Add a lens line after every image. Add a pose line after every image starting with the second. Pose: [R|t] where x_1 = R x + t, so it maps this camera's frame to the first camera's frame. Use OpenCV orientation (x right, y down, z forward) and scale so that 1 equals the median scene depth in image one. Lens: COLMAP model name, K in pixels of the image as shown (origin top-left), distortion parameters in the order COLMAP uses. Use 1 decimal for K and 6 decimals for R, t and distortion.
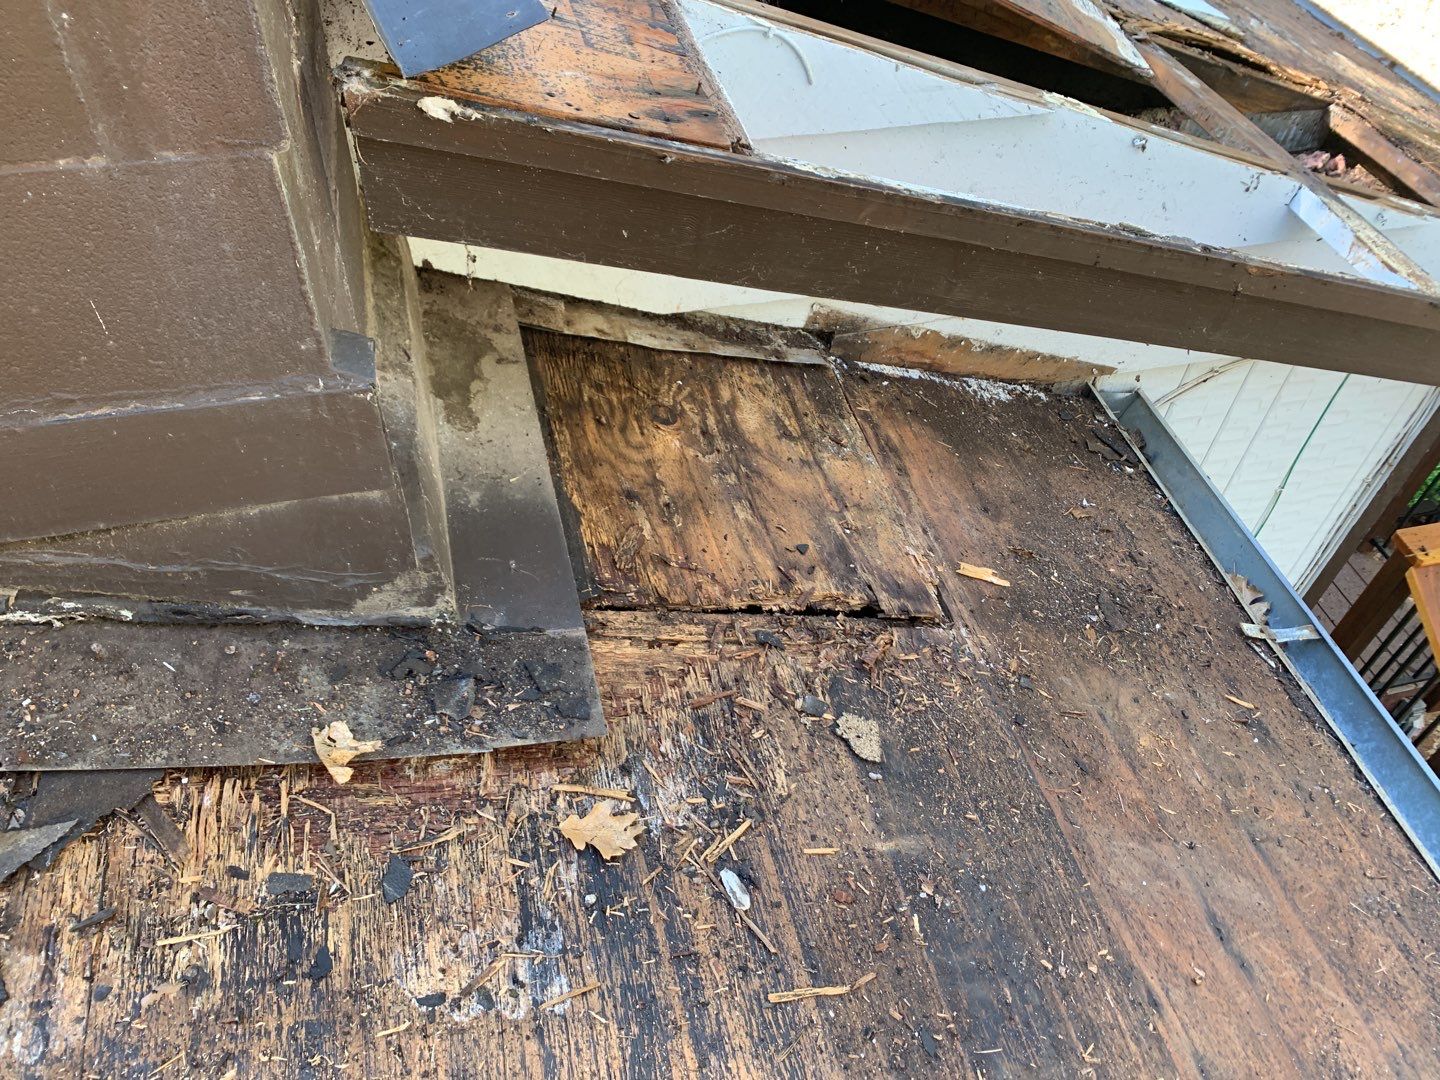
lens RADIAL K [[1076.7, 0, 718.0], [0, 1076.7, 511.9], [0, 0, 1]] dist [0.090866, -0.106034]
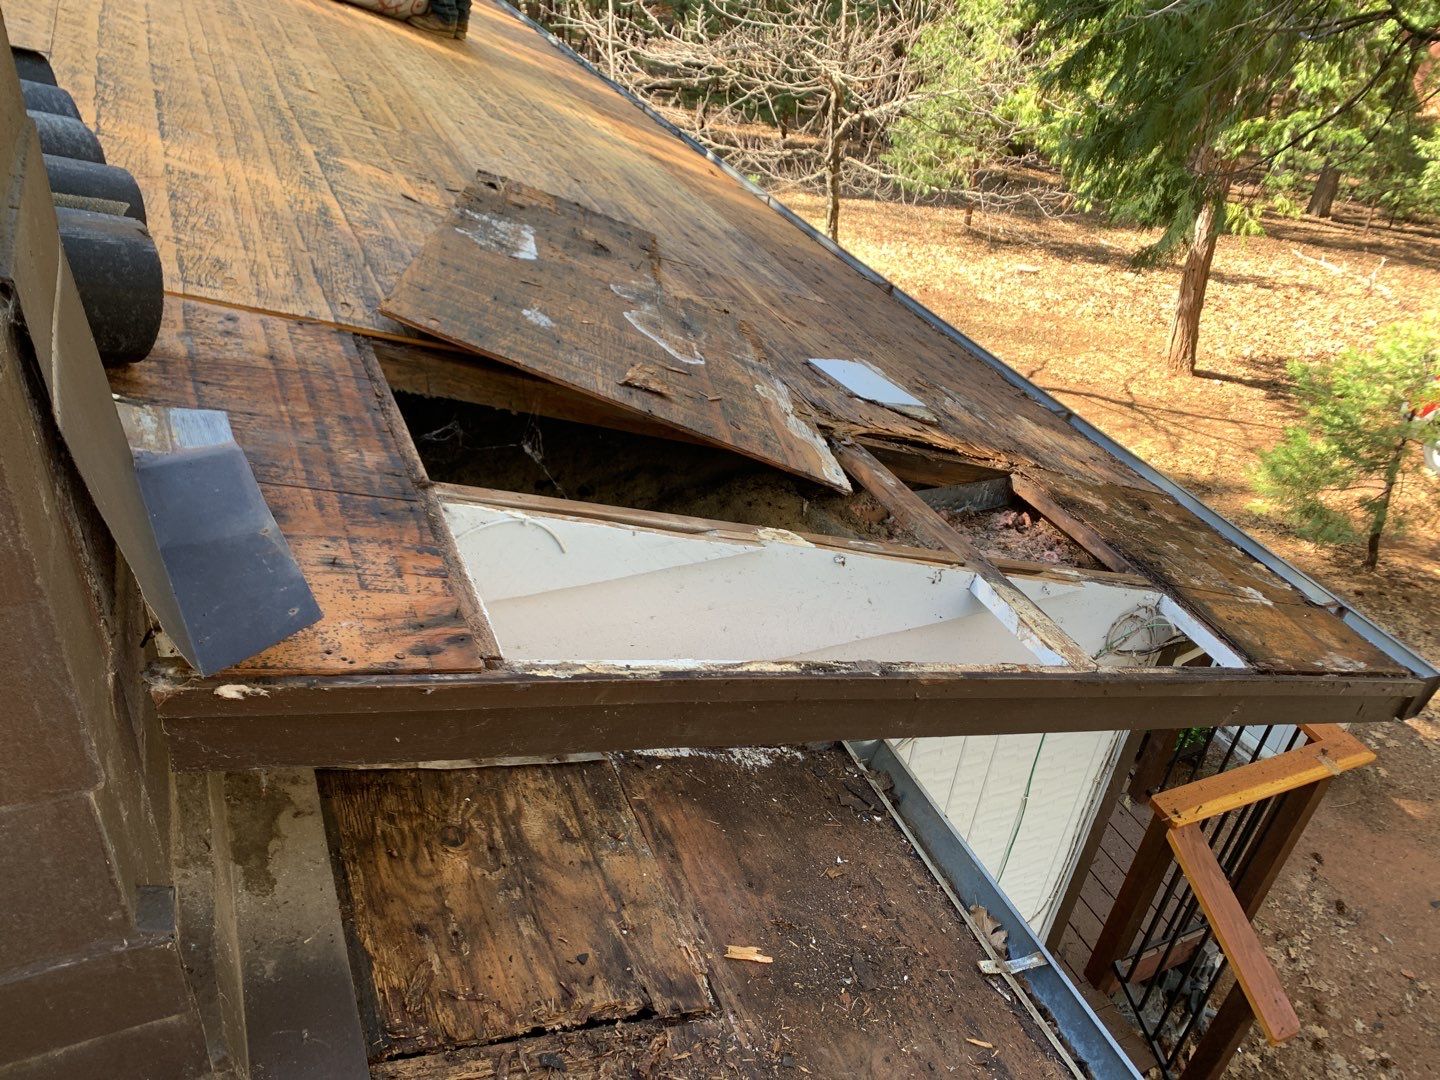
lens RADIAL K [[1098.6, 0, 720.4], [0, 1098.6, 516.2], [0, 0, 1]] dist [0.057750, -0.070819]
pose [[0.986320, -0.063749, 0.152013, 0.076690], [0.094817, 0.973769, -0.206844, -0.165660], [-0.134840, 0.218427, 0.966492, -0.229699]]
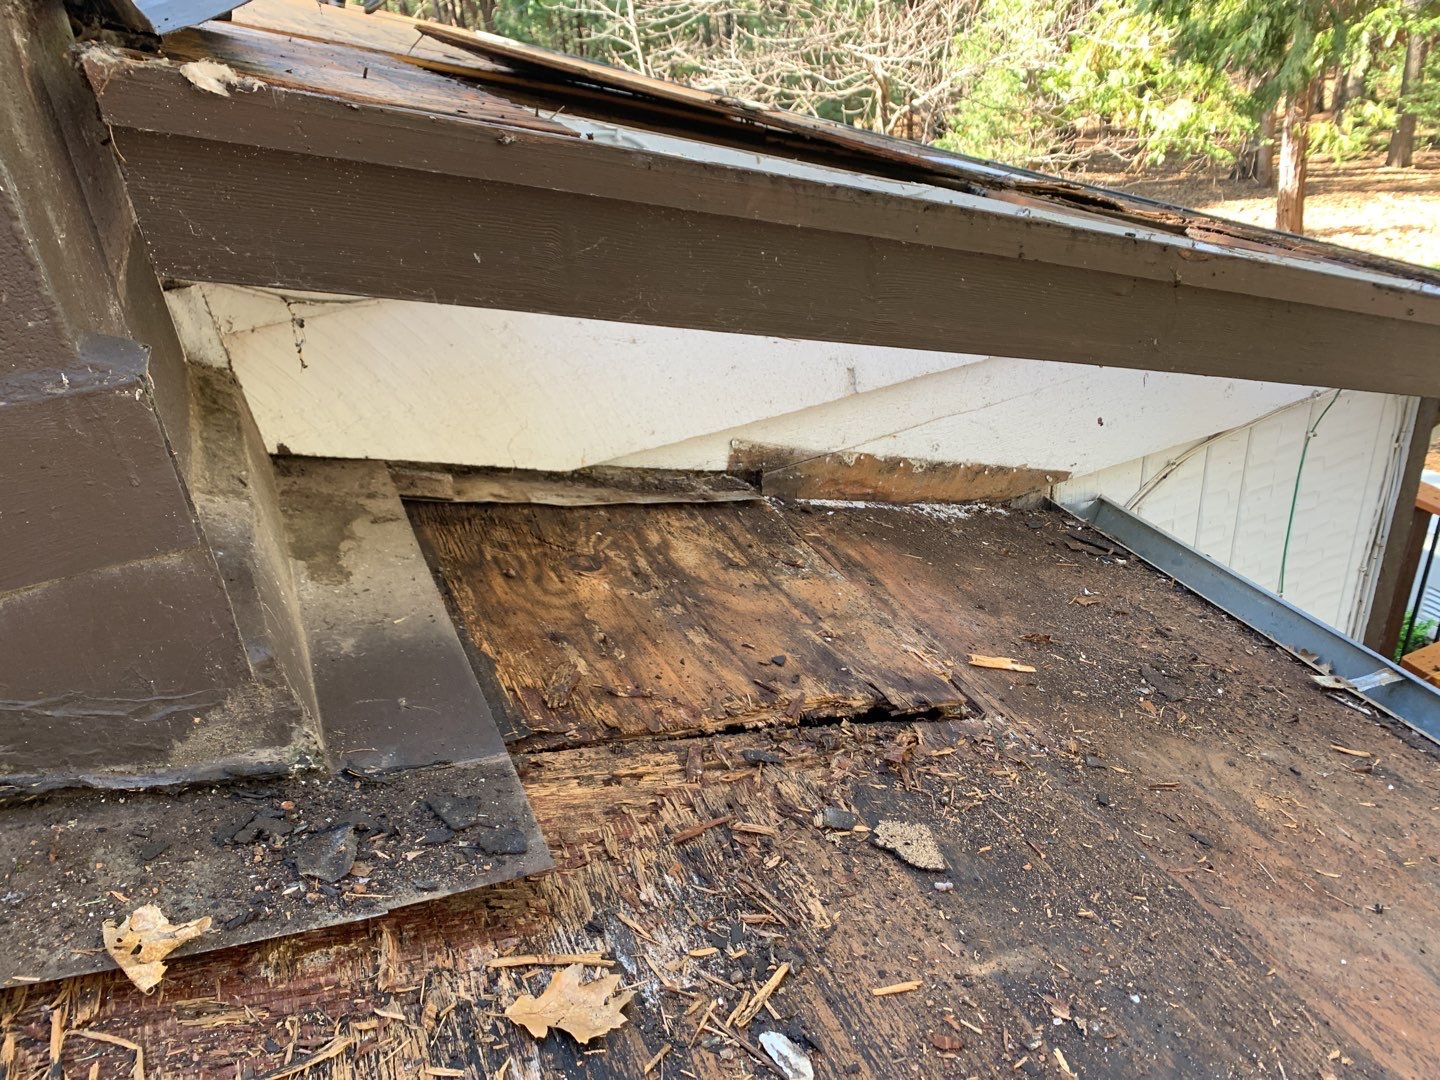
lens RADIAL K [[1073.1, 0, 720.0], [0, 1073.1, 540.0], [0, 0, 1]] dist [0.032687, -0.008263]
pose [[0.976324, -0.202755, 0.075382, -0.007249], [0.216161, 0.927589, -0.304717, 0.192195], [-0.008141, 0.313797, 0.949455, 0.216133]]
